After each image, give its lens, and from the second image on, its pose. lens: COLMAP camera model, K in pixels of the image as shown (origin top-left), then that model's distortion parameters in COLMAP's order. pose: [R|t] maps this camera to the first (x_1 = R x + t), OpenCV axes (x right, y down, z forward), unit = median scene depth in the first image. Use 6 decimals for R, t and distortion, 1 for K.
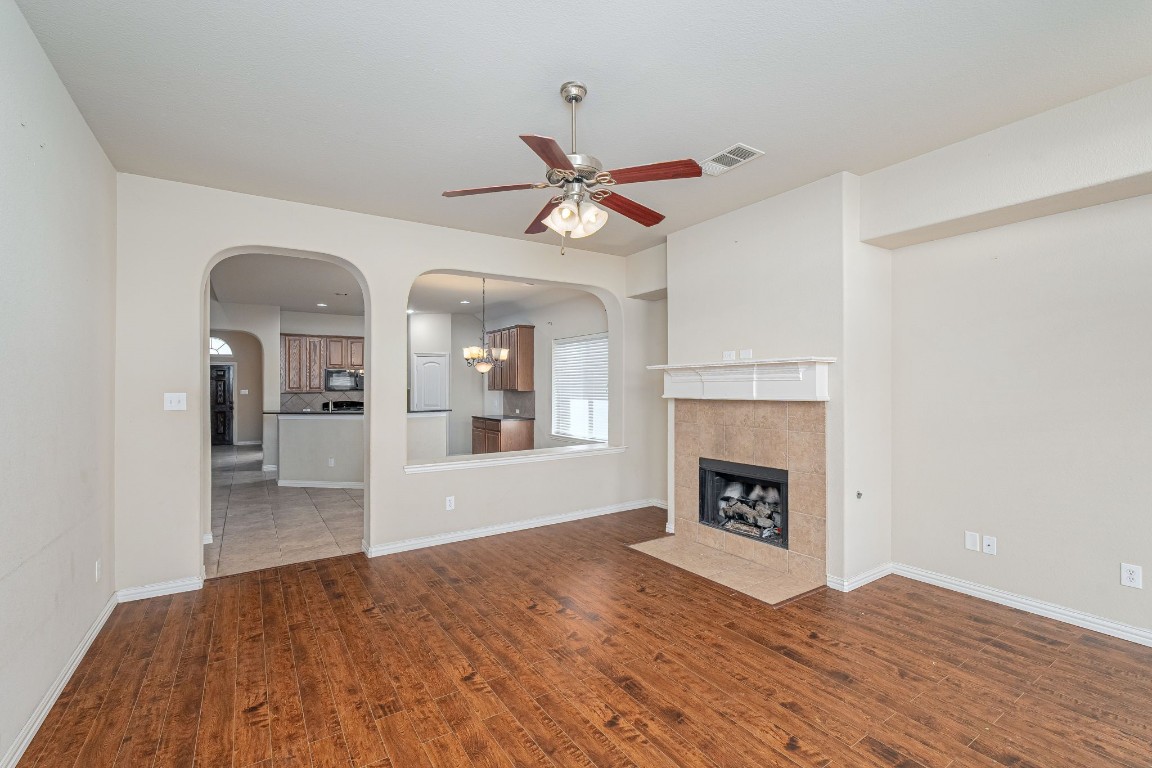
lens RADIAL K [[519.7, 0, 567.2], [0, 519.7, 392.2], [0, 0, 1]] dist [-0.000923, 0.000725]
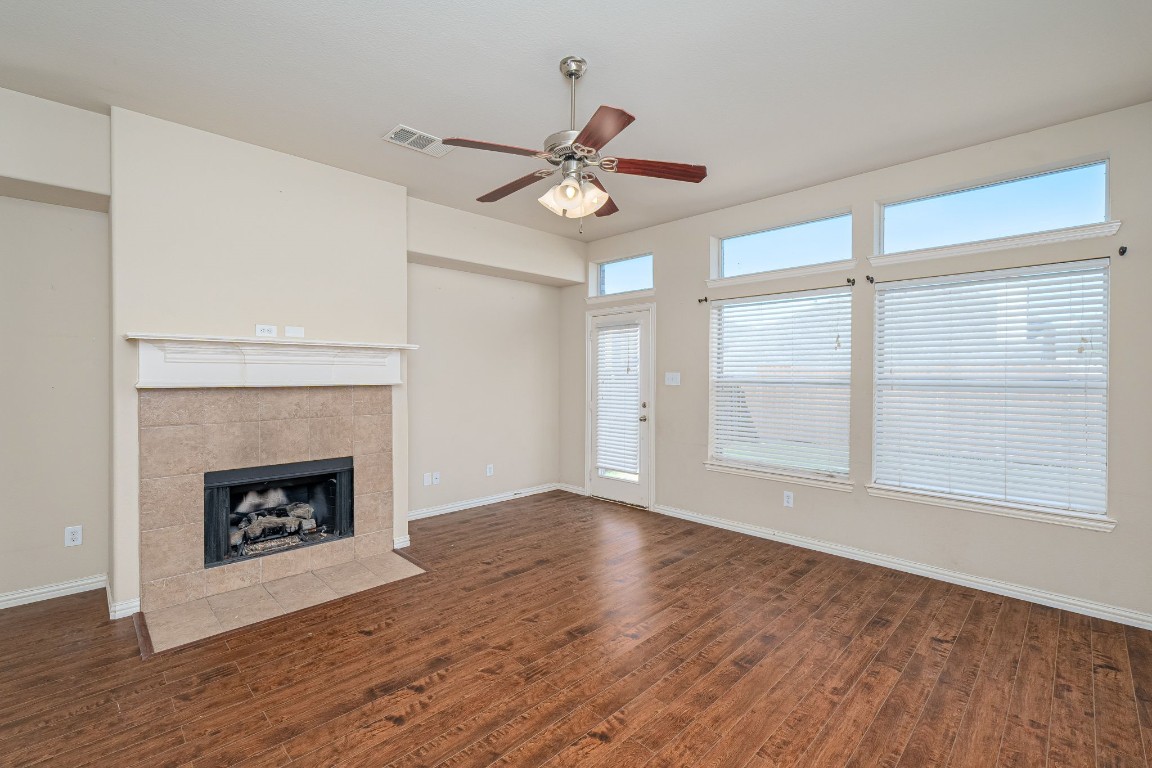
lens RADIAL K [[519.7, 0, 578.4], [0, 519.7, 383.0], [0, 0, 1]] dist [-0.000923, 0.000725]
pose [[-0.240858, -0.009931, 0.970509, -0.839039], [0.008577, 0.999887, 0.012360, 0.005105], [-0.970522, 0.011302, -0.240746, 1.089574]]
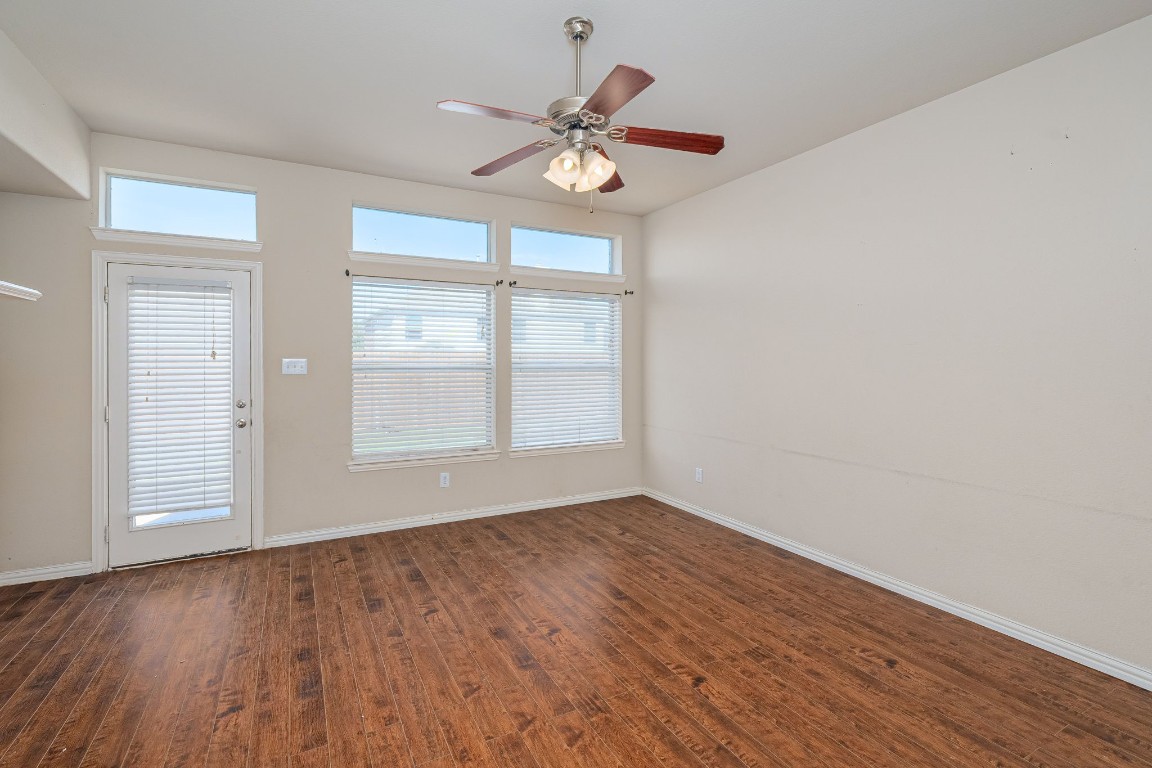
lens RADIAL K [[519.7, 0, 598.0], [0, 519.7, 362.0], [0, 0, 1]] dist [-0.000923, 0.000725]
pose [[-0.999652, 0.005113, 0.025889, -0.039363], [0.005396, 0.999926, 0.010865, -0.005071], [-0.025831, 0.011001, -0.999606, 1.688094]]
